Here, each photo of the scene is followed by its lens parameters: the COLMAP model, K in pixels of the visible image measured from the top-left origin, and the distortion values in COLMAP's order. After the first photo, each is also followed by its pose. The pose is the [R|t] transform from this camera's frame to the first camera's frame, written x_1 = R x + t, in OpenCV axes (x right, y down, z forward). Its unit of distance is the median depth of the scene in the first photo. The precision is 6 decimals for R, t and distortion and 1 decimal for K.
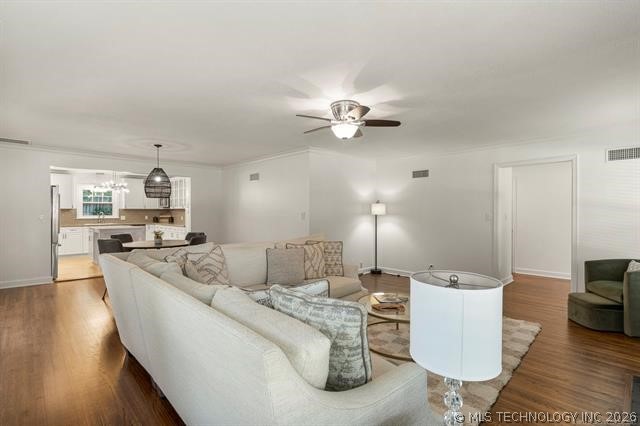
lens RADIAL K [[308.1, 0, 321.0], [0, 308.1, 211.1], [0, 0, 1]] dist [0.001004, 0.001094]
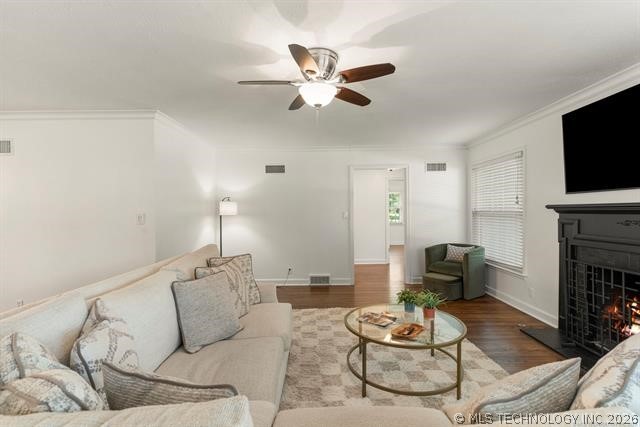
lens RADIAL K [[308.1, 0, 321.0], [0, 308.1, 211.6], [0, 0, 1]] dist [0.001004, 0.001094]
pose [[0.701809, -0.010698, 0.712285, -0.266701], [0.010252, 0.999935, 0.004916, 0.000396], [-0.712292, 0.003852, 0.701873, 0.322903]]
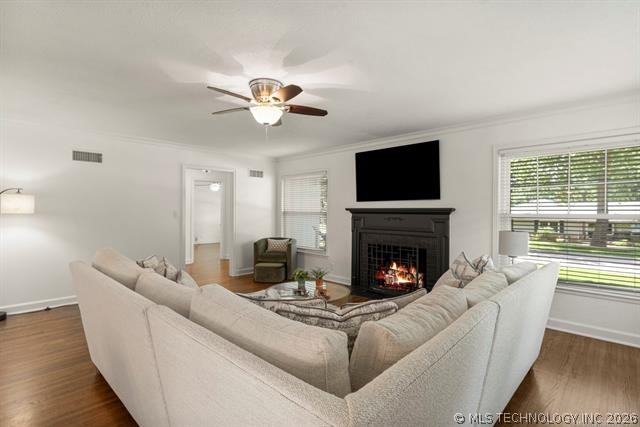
lens RADIAL K [[308.1, 0, 321.0], [0, 308.1, 211.6], [0, 0, 1]] dist [0.001004, 0.001094]
pose [[-0.028999, -0.006907, 0.999556, -0.496499], [-0.006222, 0.999958, 0.006729, -0.000324], [-0.999560, -0.006024, -0.029040, 0.558563]]
